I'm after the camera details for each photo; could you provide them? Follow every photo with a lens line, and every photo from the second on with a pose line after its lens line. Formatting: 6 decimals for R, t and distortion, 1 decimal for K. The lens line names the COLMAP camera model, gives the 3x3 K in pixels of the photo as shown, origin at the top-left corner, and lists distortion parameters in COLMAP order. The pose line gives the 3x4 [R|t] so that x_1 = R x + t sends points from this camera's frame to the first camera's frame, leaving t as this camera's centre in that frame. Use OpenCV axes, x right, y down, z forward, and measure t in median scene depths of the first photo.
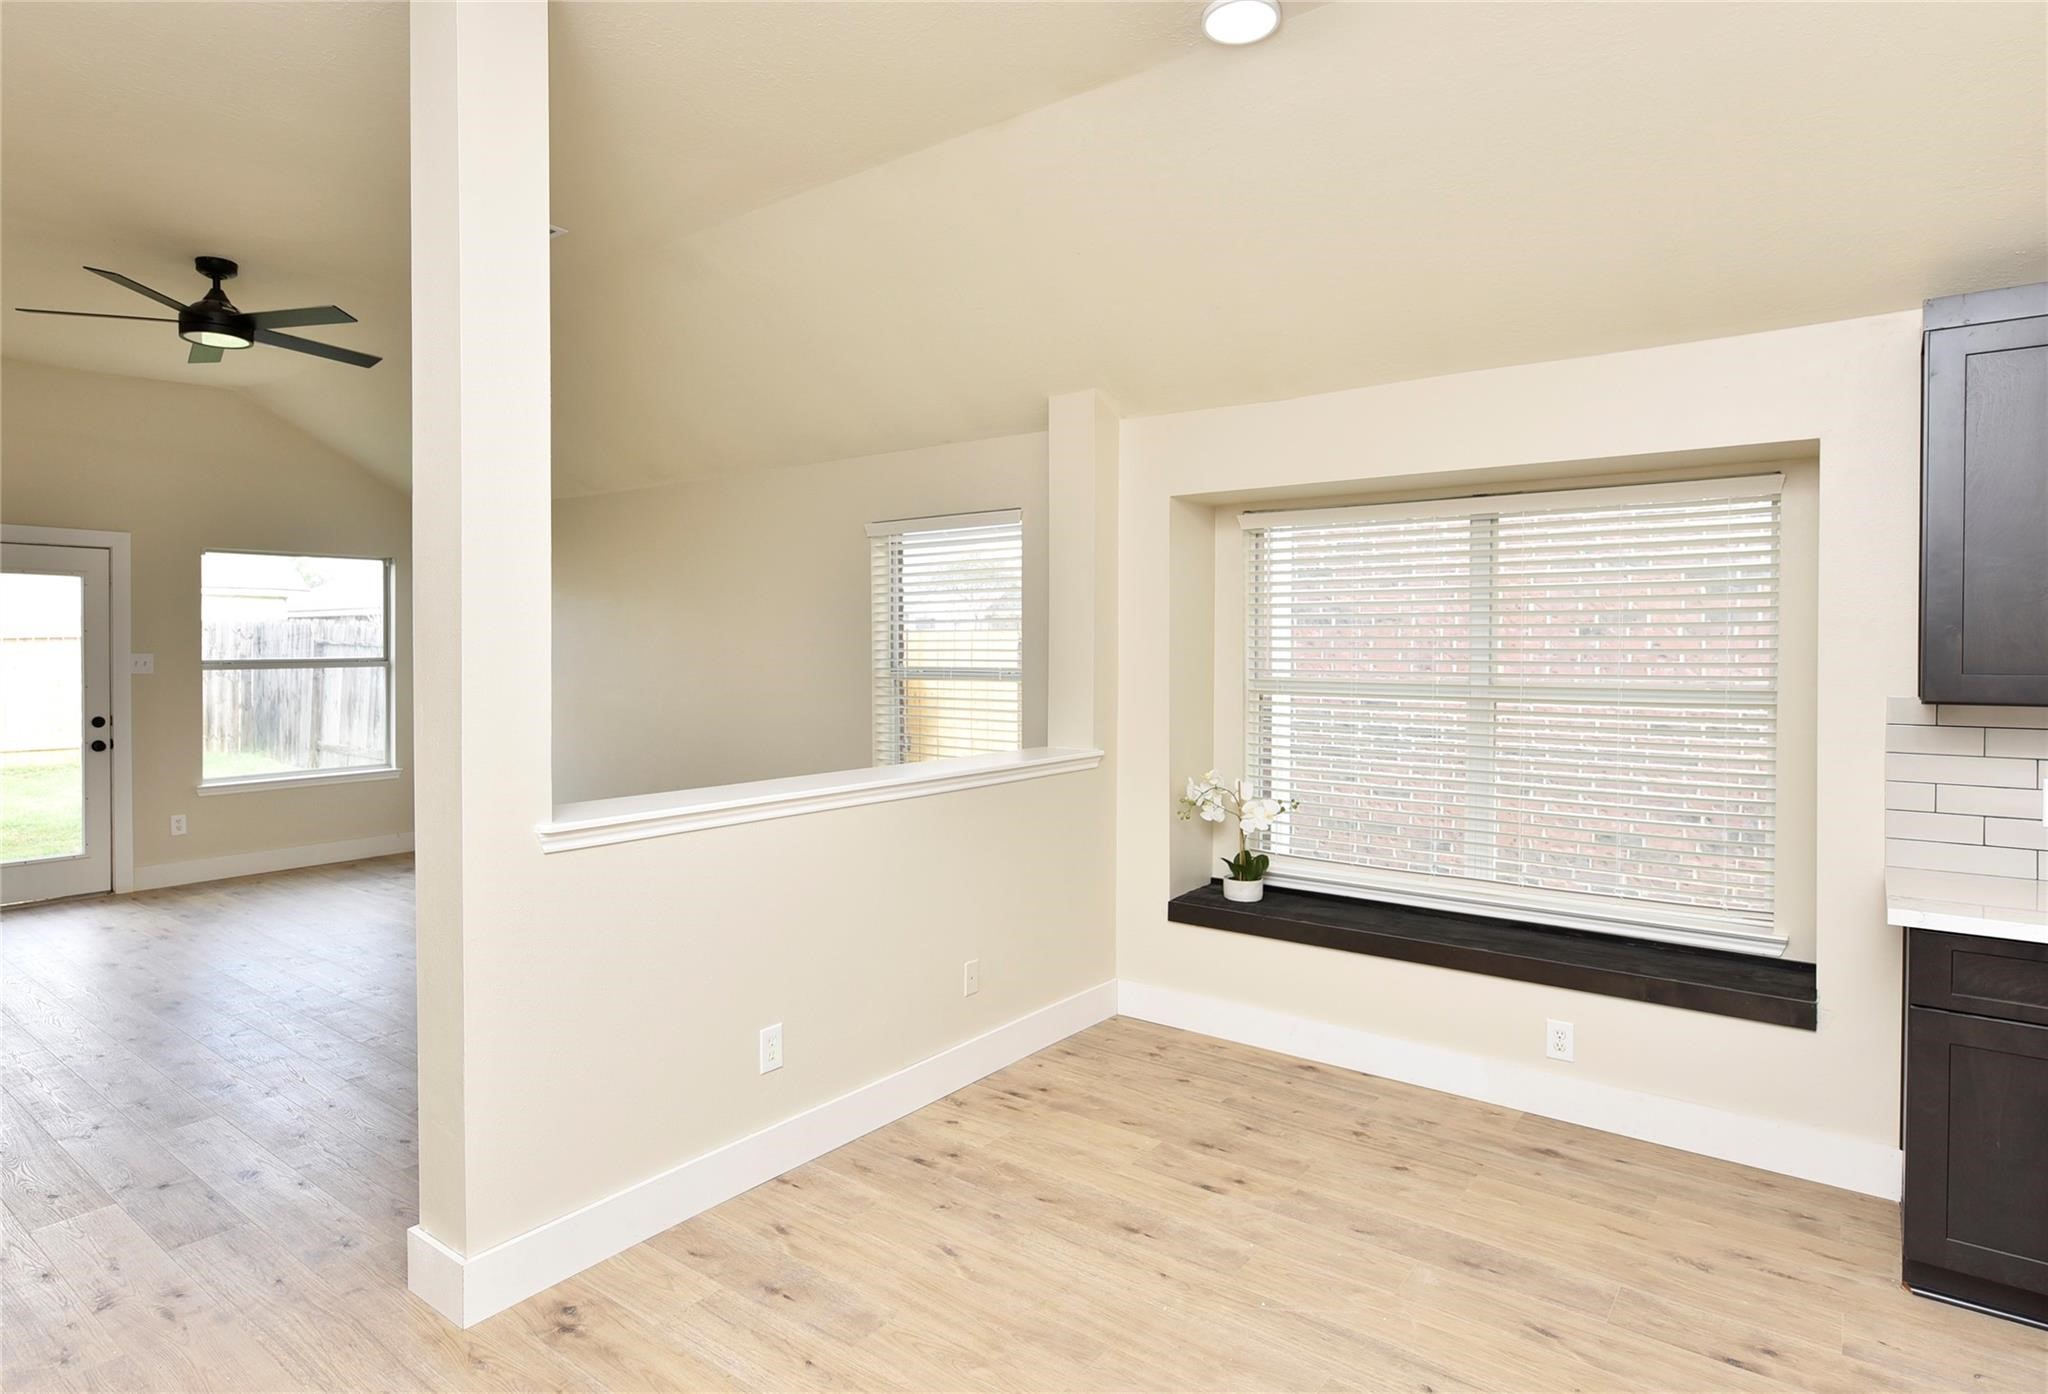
lens RADIAL K [[1136.6, 0, 951.7], [0, 1136.6, 659.8], [0, 0, 1]] dist [0.005969, -0.000059]
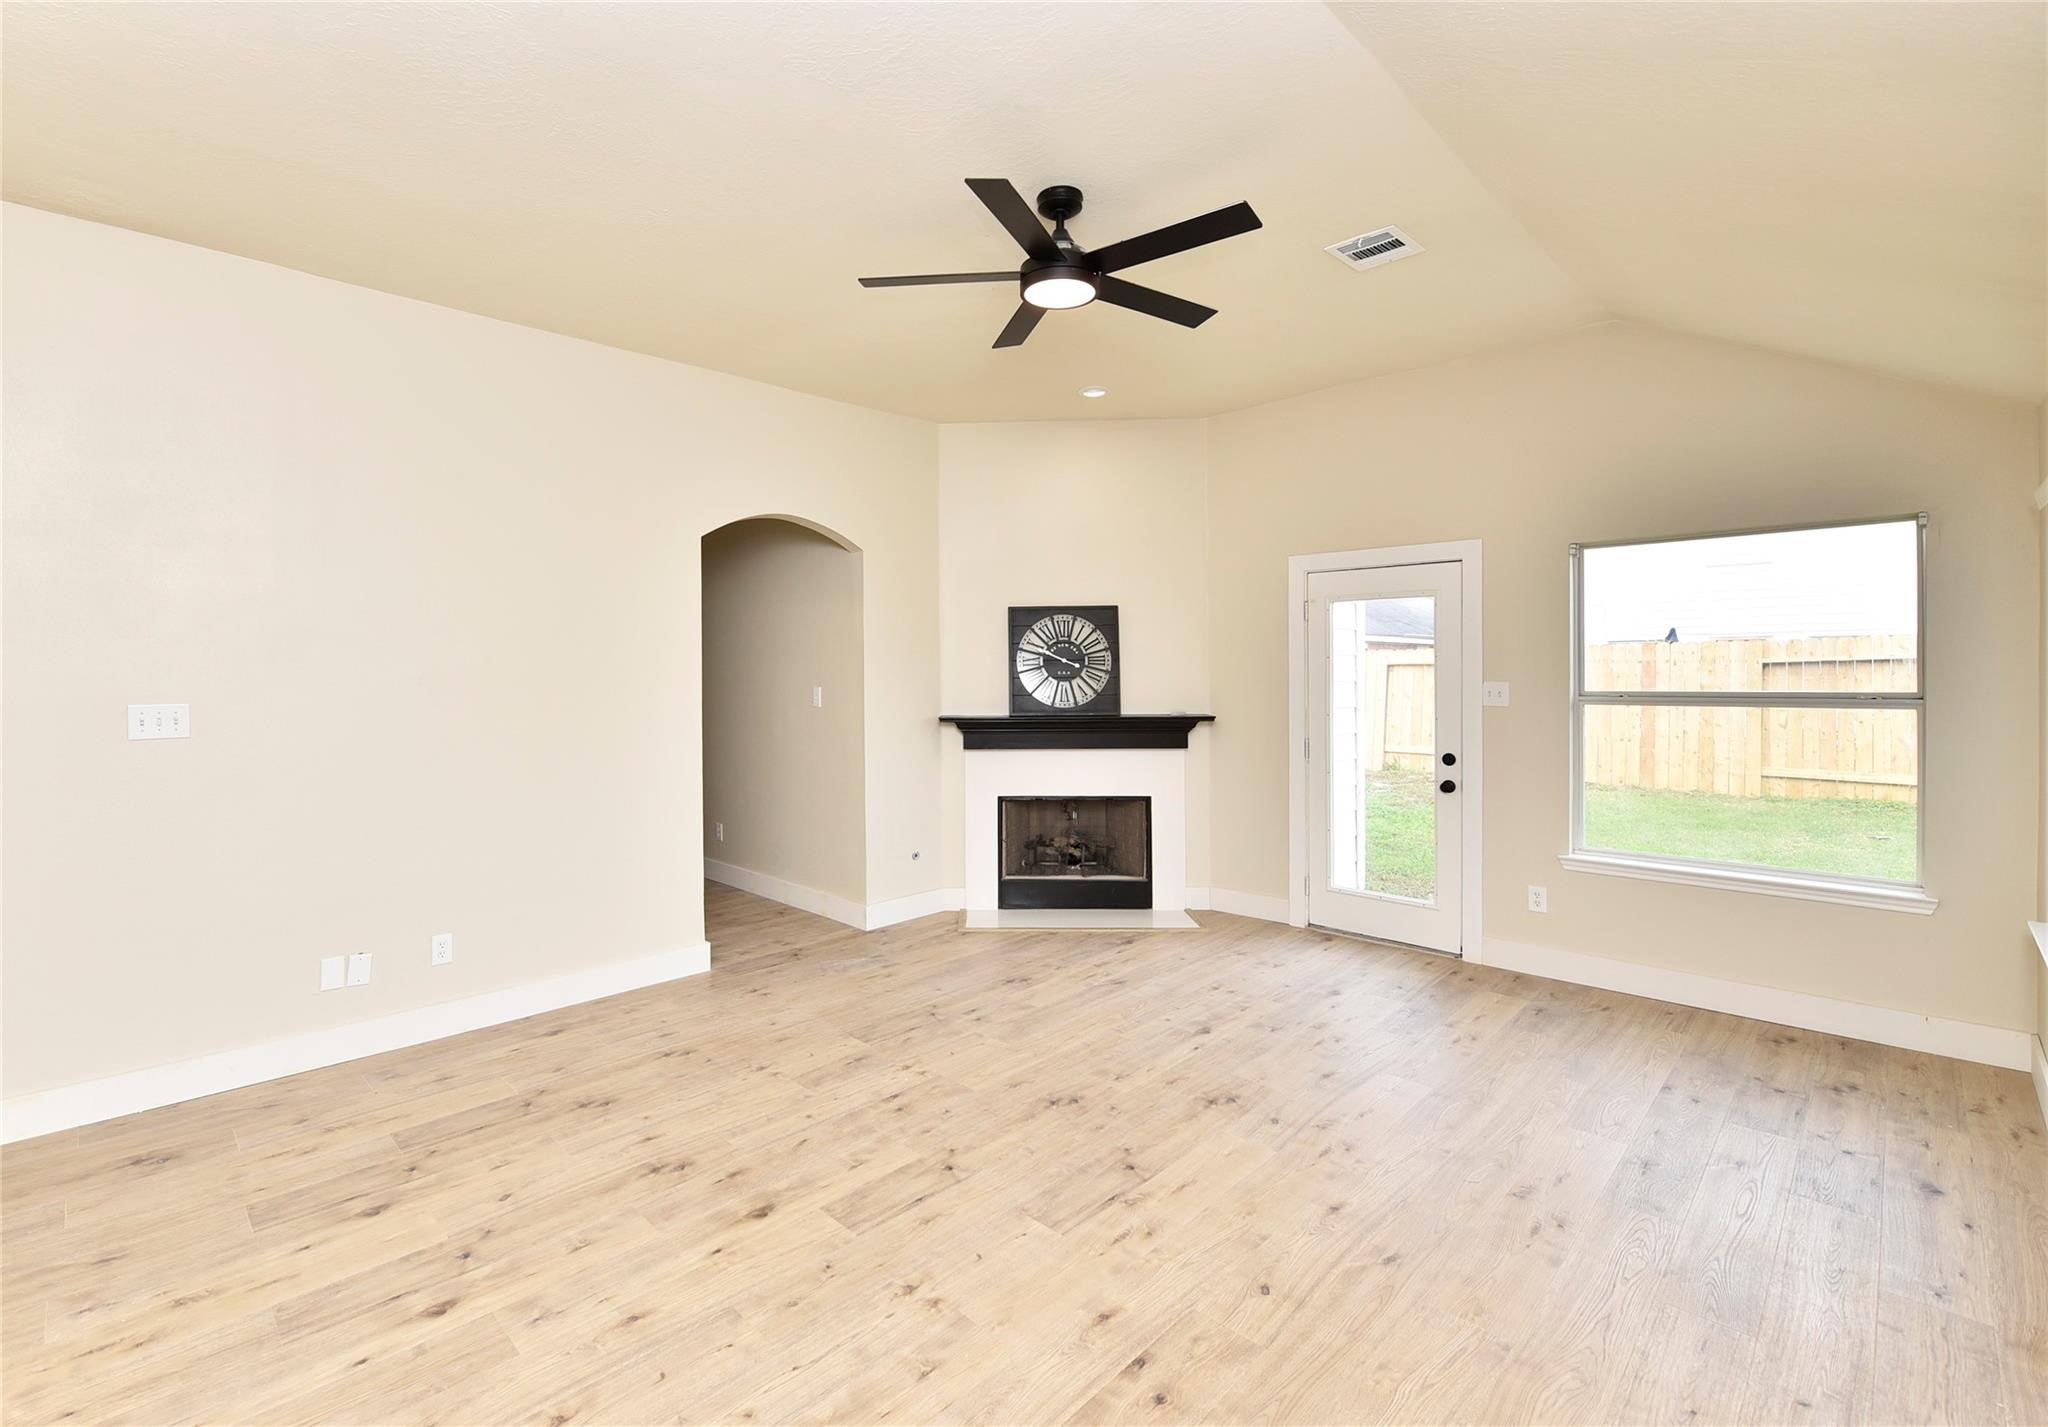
lens RADIAL K [[915.5, 0, 927.2], [0, 915.5, 687.3], [0, 0, 1]] dist [-0.011329, 0.000266]
pose [[-0.134384, 0.017607, -0.990773, 0.004495], [-0.005304, 0.999815, 0.018487, -0.021936], [0.990915, 0.007740, -0.134265, 1.270294]]
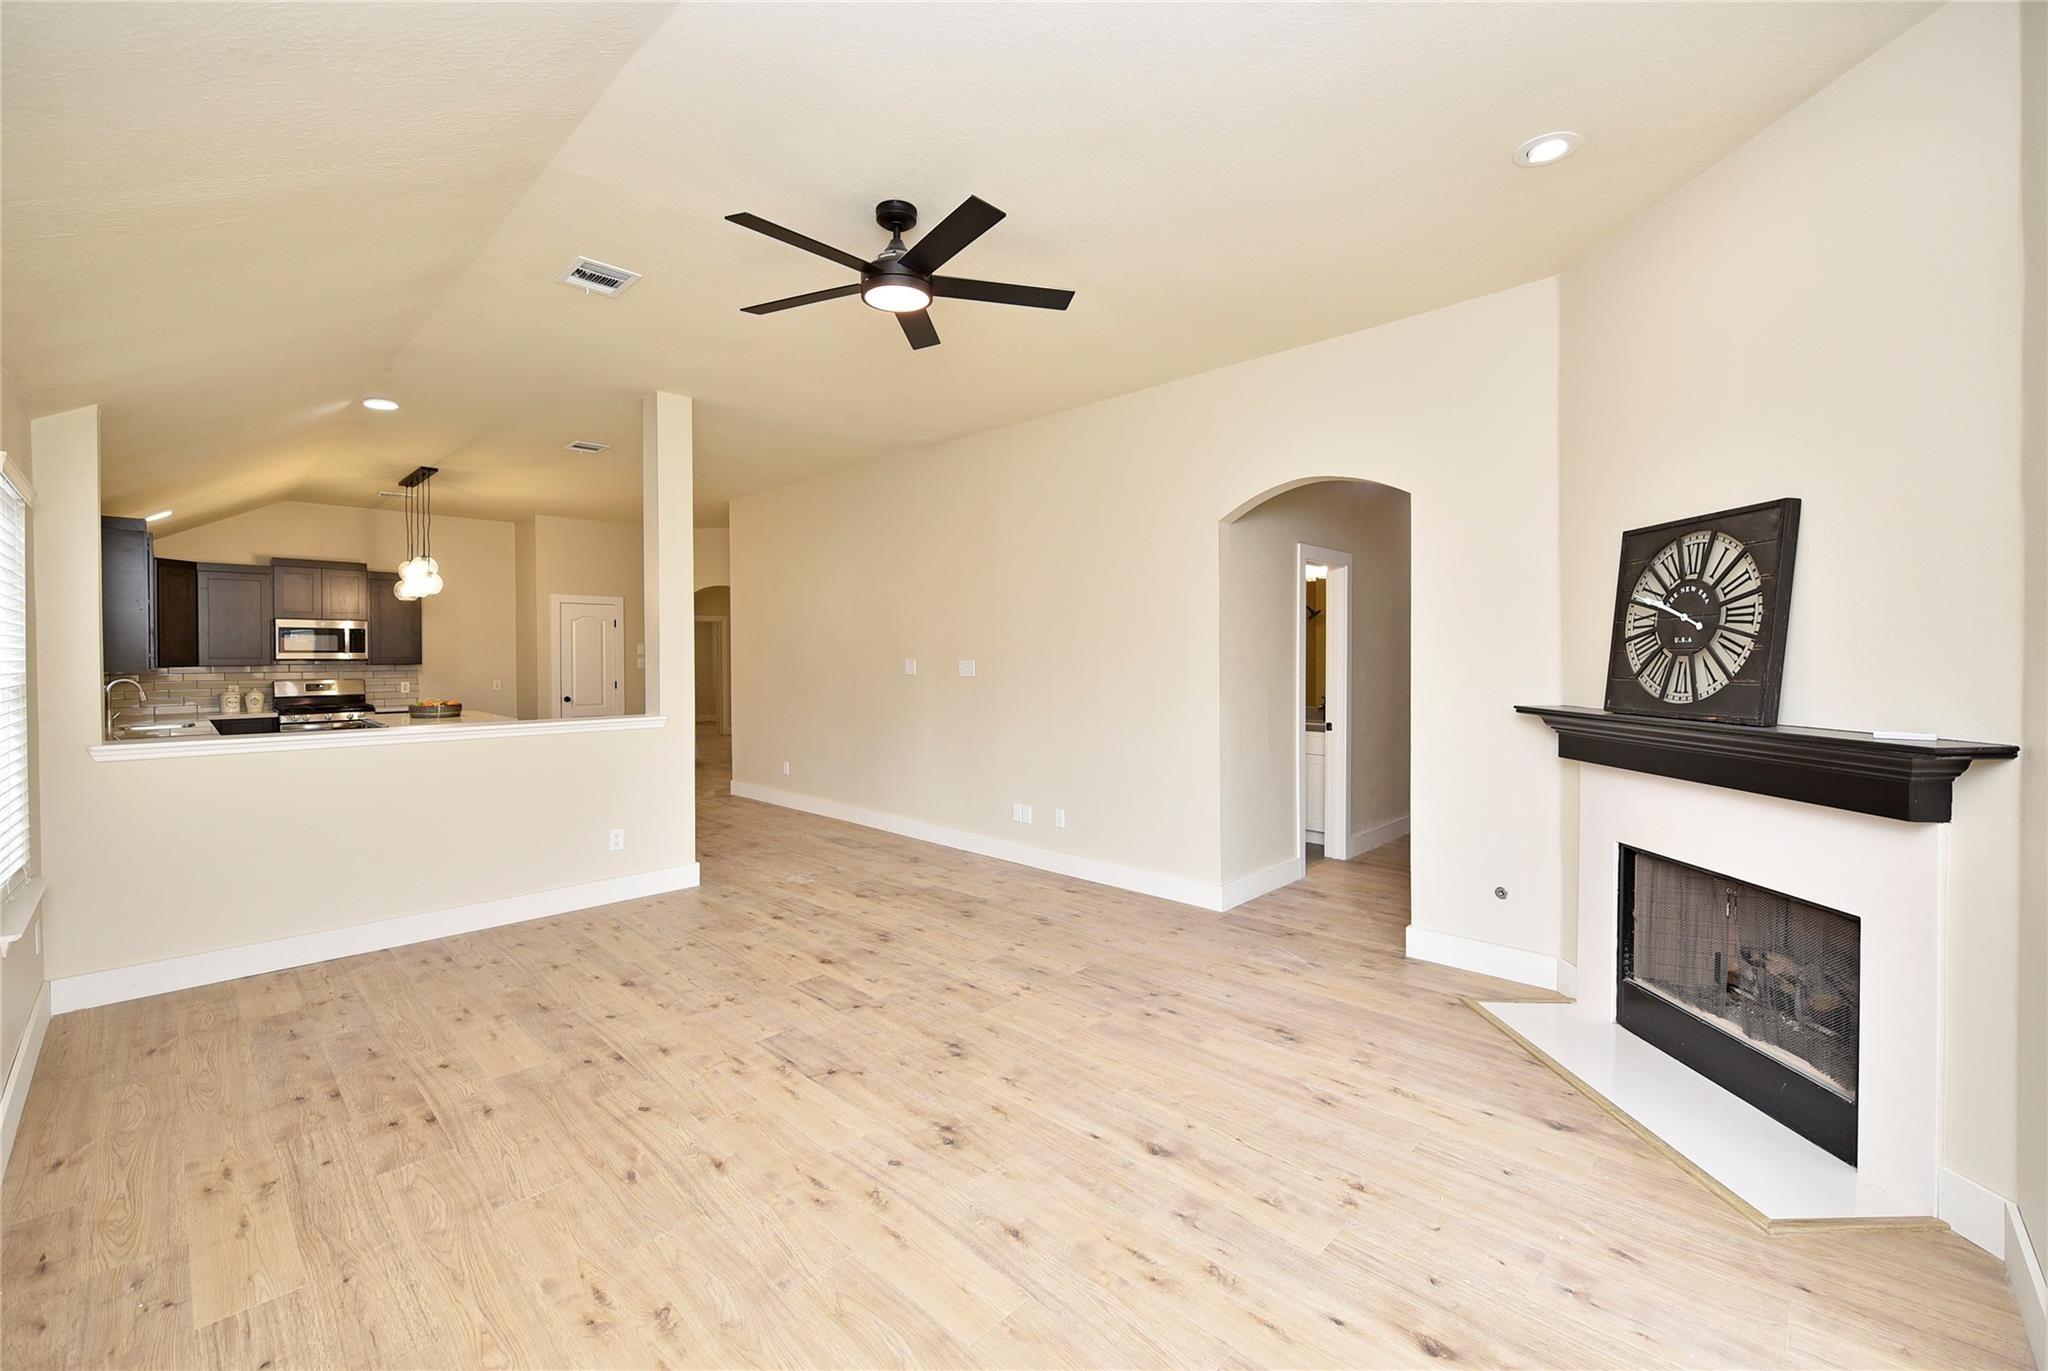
lens RADIAL K [[833.8, 0, 1019.0], [0, 833.8, 677.8], [0, 0, 1]] dist [-0.002887, -0.000749]
pose [[-0.997008, -0.002393, 0.077257, -1.010024], [0.000627, 0.999237, 0.039043, -0.014686], [-0.077292, 0.038975, -0.996246, 2.106803]]
